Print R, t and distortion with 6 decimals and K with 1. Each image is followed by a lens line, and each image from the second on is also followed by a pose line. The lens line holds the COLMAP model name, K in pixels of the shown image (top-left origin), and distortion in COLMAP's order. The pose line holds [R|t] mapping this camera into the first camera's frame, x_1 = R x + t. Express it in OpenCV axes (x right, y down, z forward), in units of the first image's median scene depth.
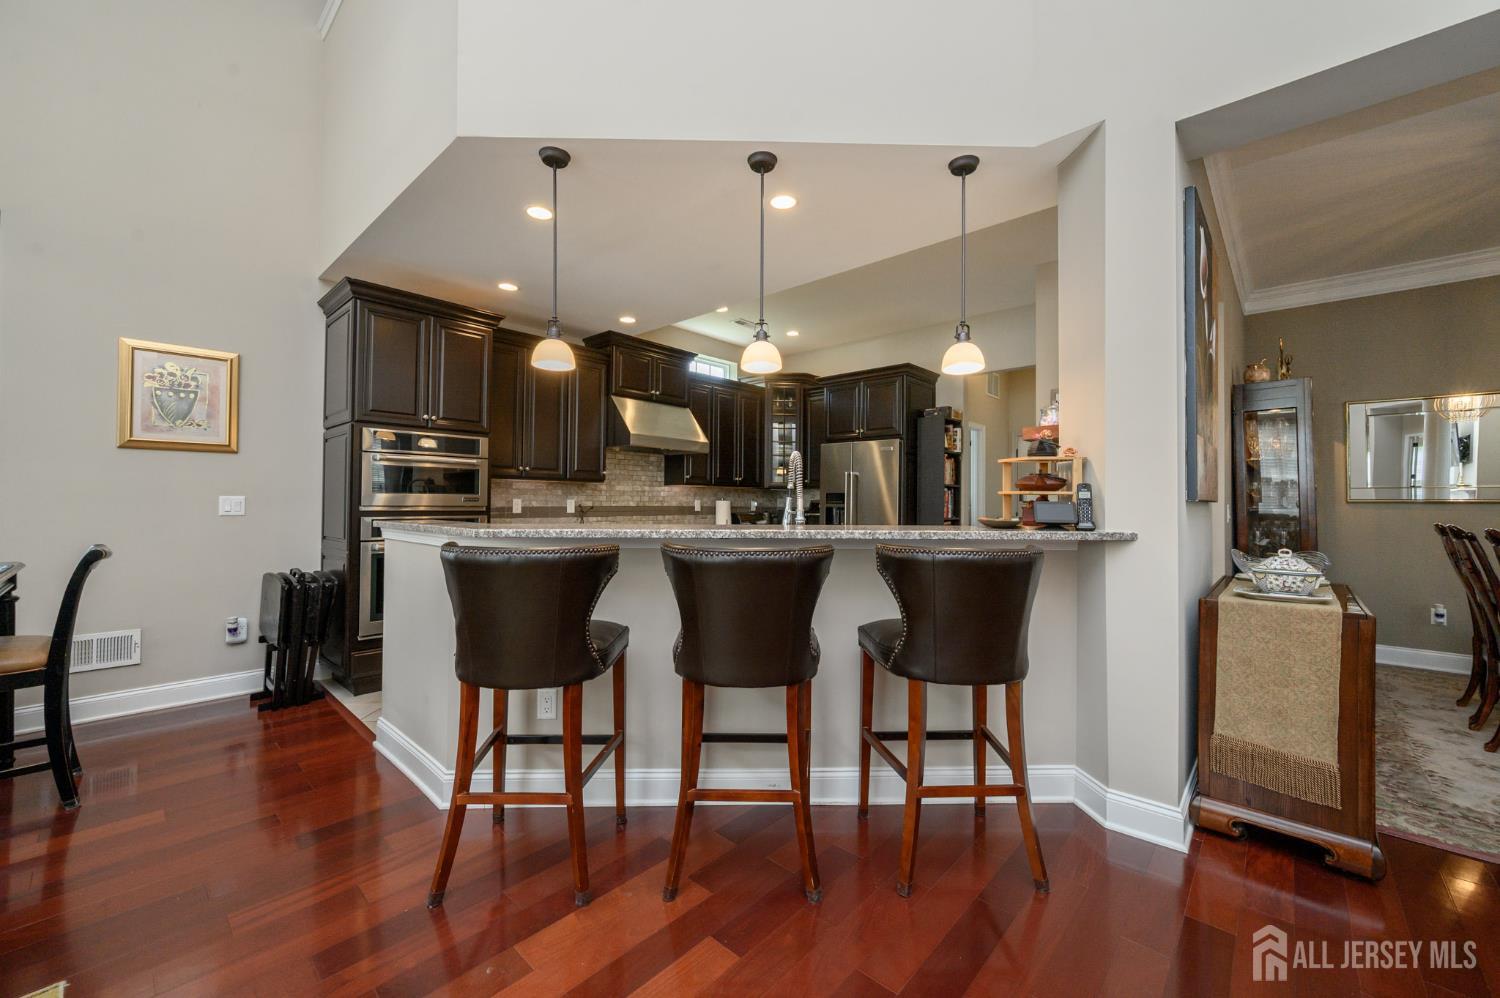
lens RADIAL K [[590.6, 0, 751.5], [0, 590.6, 495.0], [0, 0, 1]] dist [-0.000285, -0.000120]
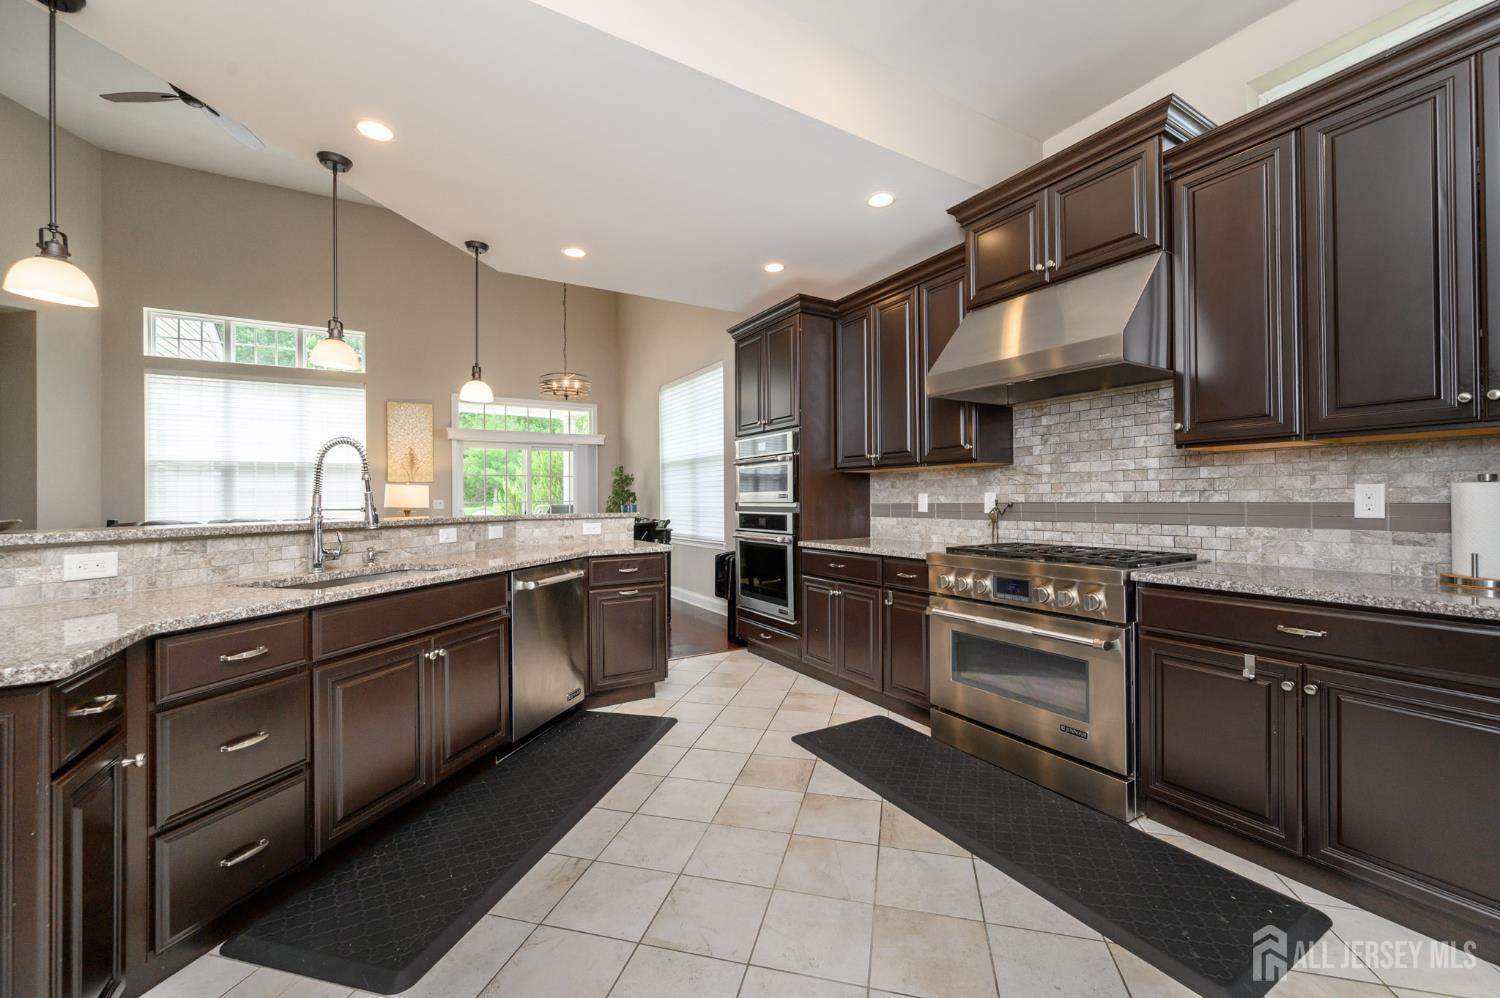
lens RADIAL K [[590.6, 0, 751.5], [0, 590.6, 495.0], [0, 0, 1]] dist [-0.000285, -0.000120]
pose [[-0.280216, -0.012157, -0.959860, 0.400067], [0.018800, 0.999659, -0.018150, 0.018544], [0.959753, -0.023132, -0.279892, 1.001207]]
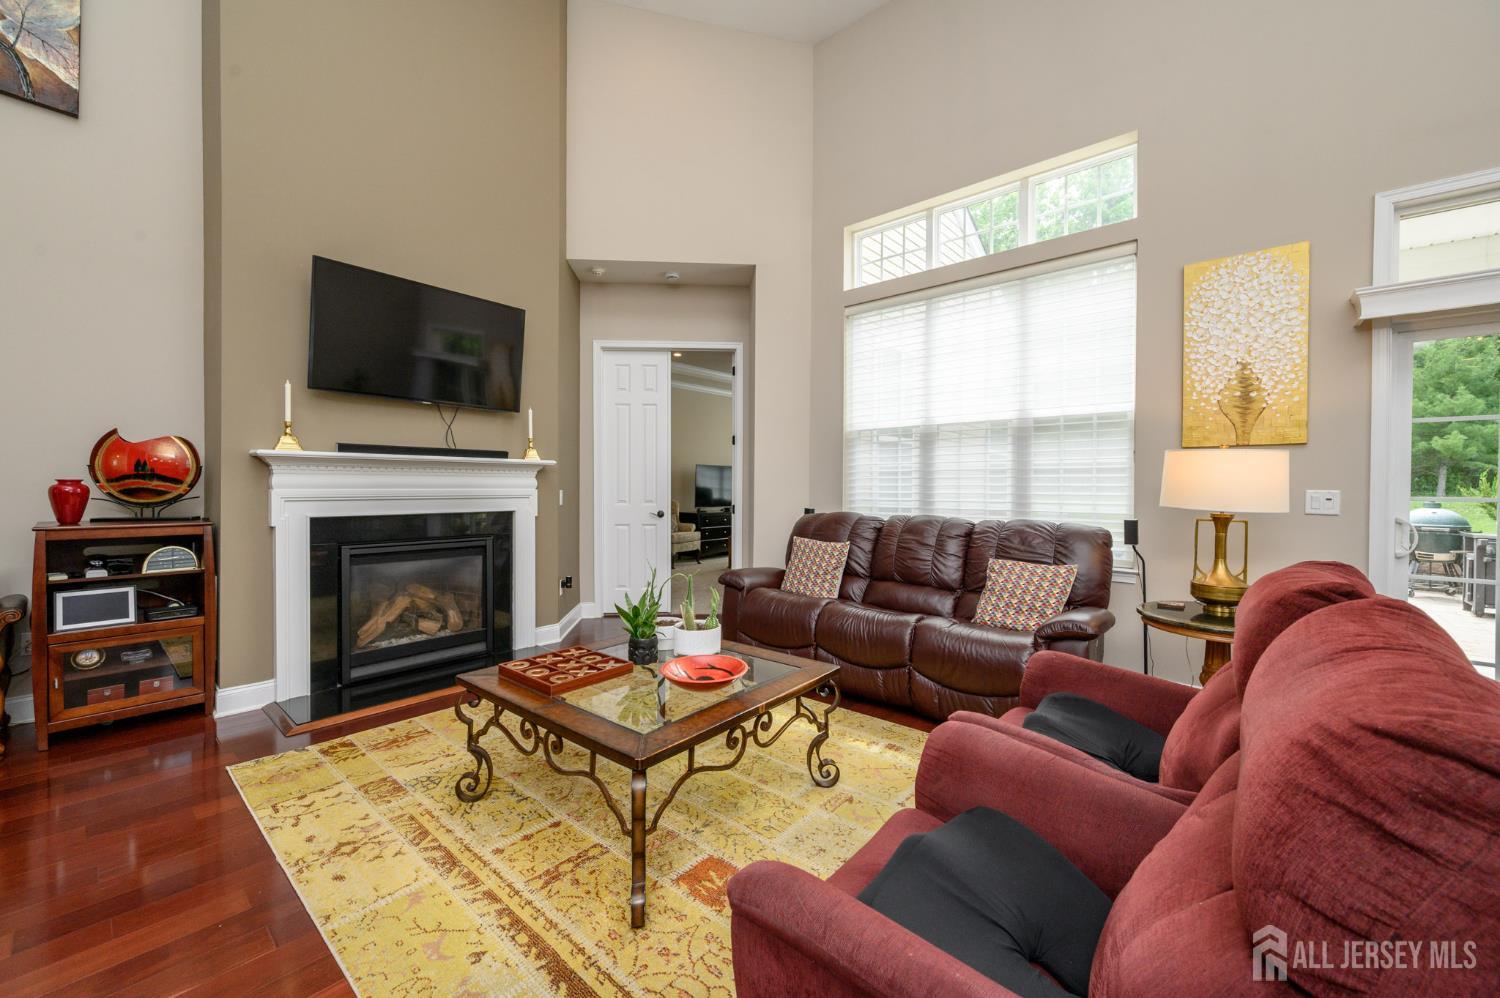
lens RADIAL K [[591.3, 0, 747.1], [0, 591.3, 490.5], [0, 0, 1]] dist [0.000435, 0.000113]
pose [[-0.999725, -0.014126, -0.018726, -0.267756], [-0.014151, 0.999899, 0.001159, -0.004752], [0.018708, 0.001423, -0.999824, 0.363046]]
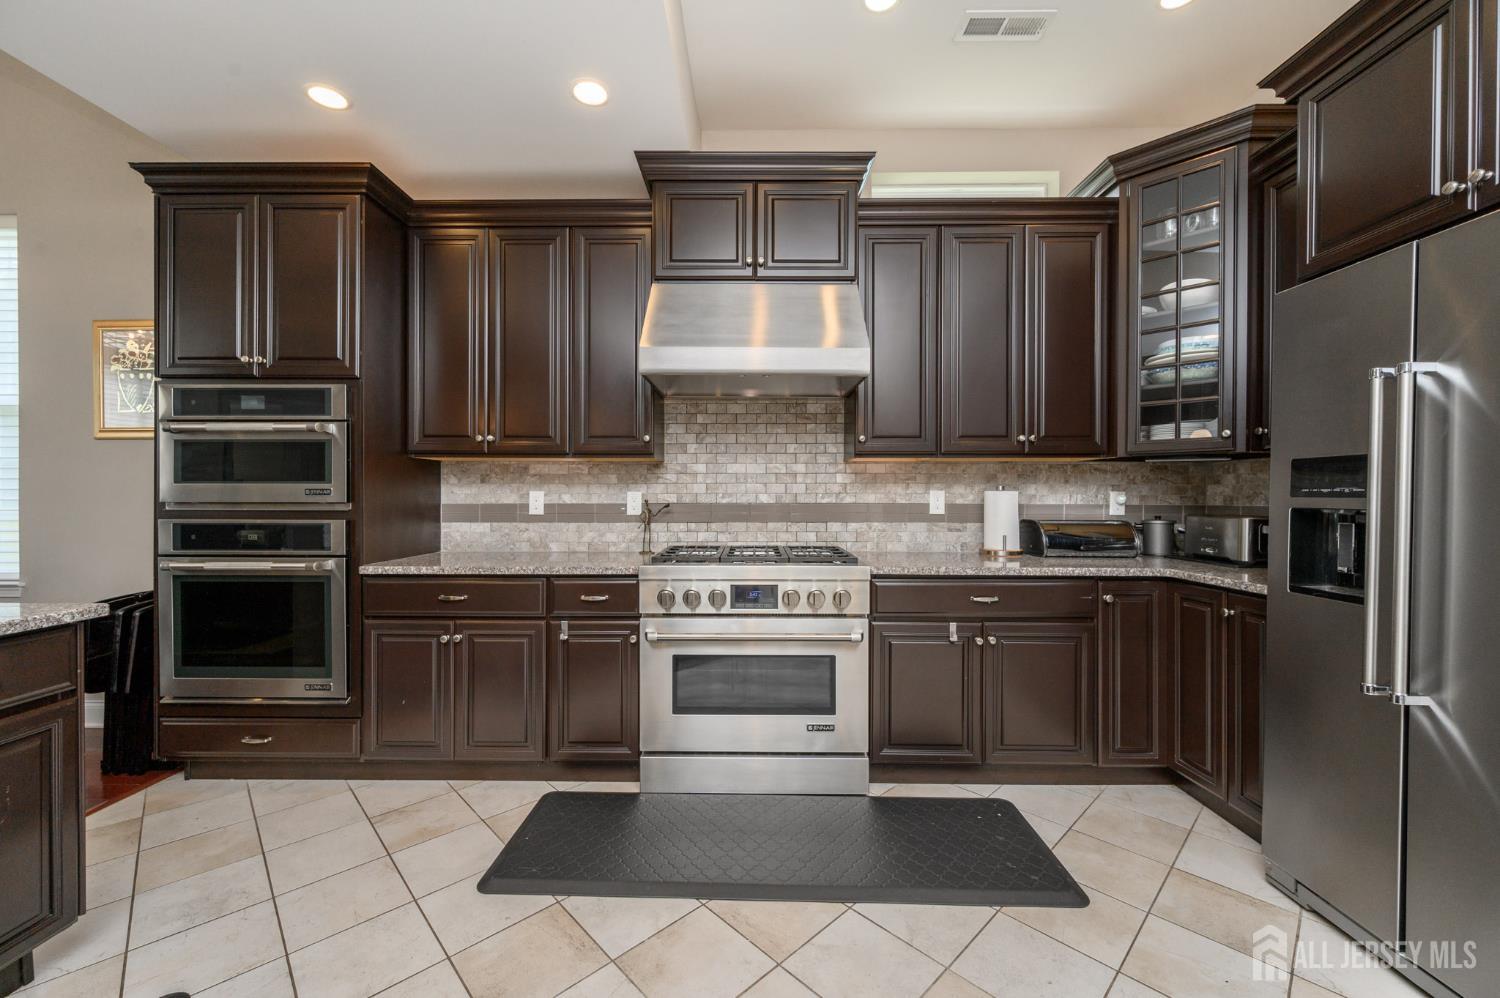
lens RADIAL K [[585.4, 0, 750.0], [0, 585.4, 499.0], [0, 0, 1]] dist [-0.001016, -0.000099]
pose [[0.666292, -0.002472, -0.745687, 0.198724], [0.012974, 0.999882, 0.008278, 0.012630], [0.745578, -0.015190, 0.666245, 0.762500]]
